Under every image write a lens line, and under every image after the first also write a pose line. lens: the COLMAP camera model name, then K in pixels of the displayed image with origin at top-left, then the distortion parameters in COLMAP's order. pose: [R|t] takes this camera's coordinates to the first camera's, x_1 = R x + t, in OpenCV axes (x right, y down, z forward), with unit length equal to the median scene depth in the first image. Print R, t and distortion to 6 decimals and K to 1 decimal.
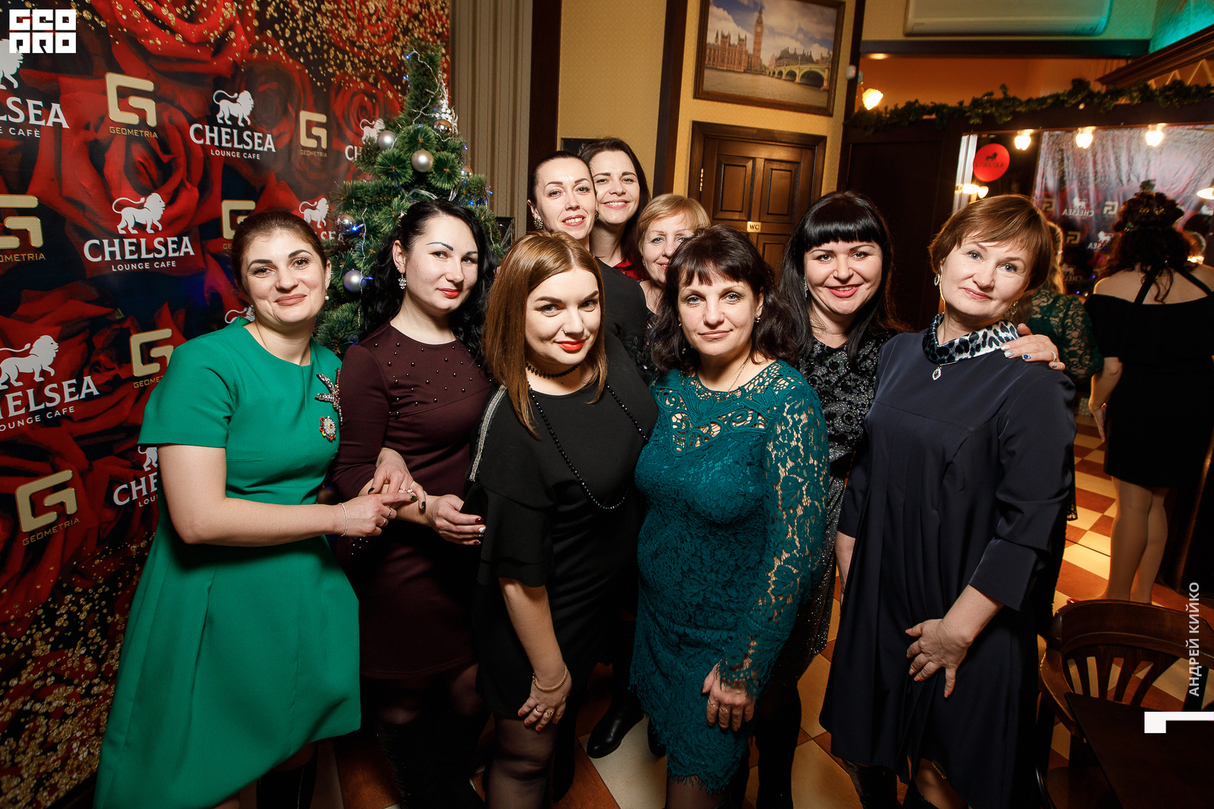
lens RADIAL K [[648.9, 0, 633.1], [0, 648.9, 335.5], [0, 0, 1]] dist [-0.036969, 0.010792]
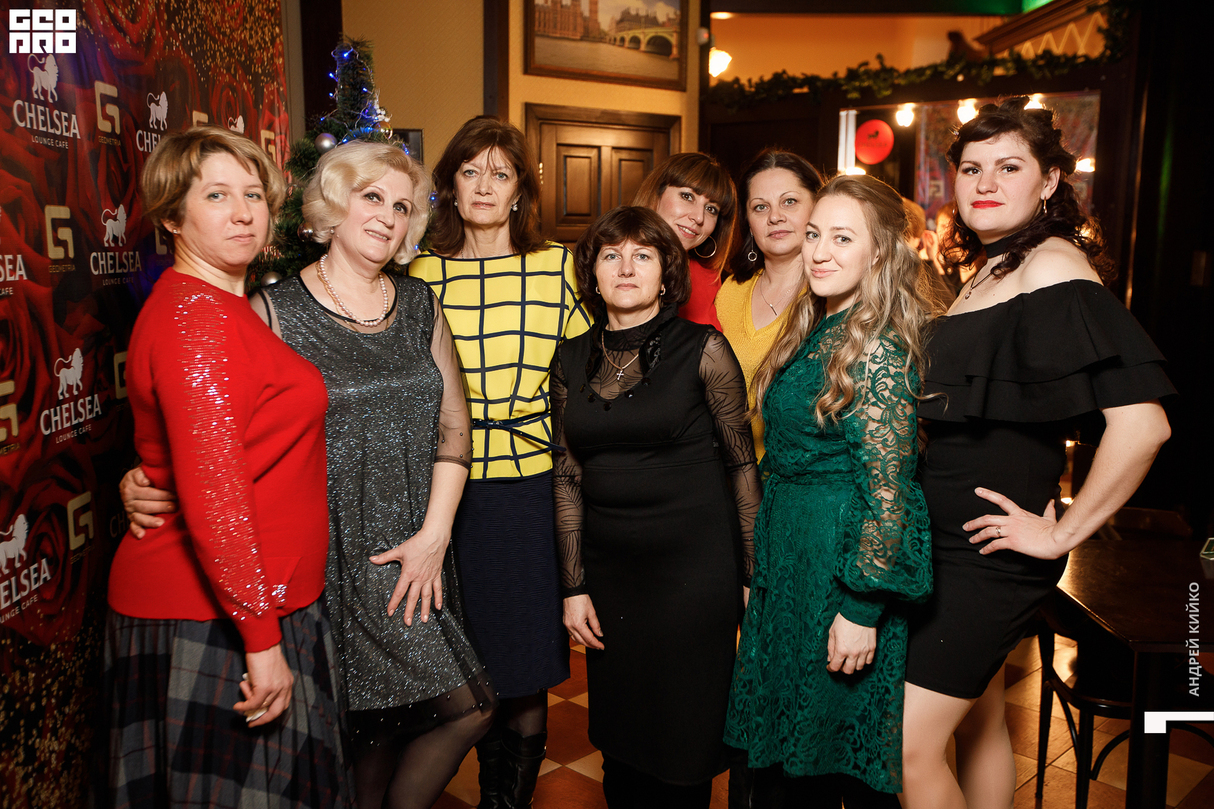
lens RADIAL K [[1189.7, 0, 607.0], [0, 1189.7, 404.5], [0, 0, 1]] dist [0.005663, 0.191454]
pose [[0.952586, -0.093345, 0.289597, -0.270775], [0.107306, 0.993689, -0.032672, 0.092599], [-0.284720, 0.062199, 0.956591, -0.397379]]
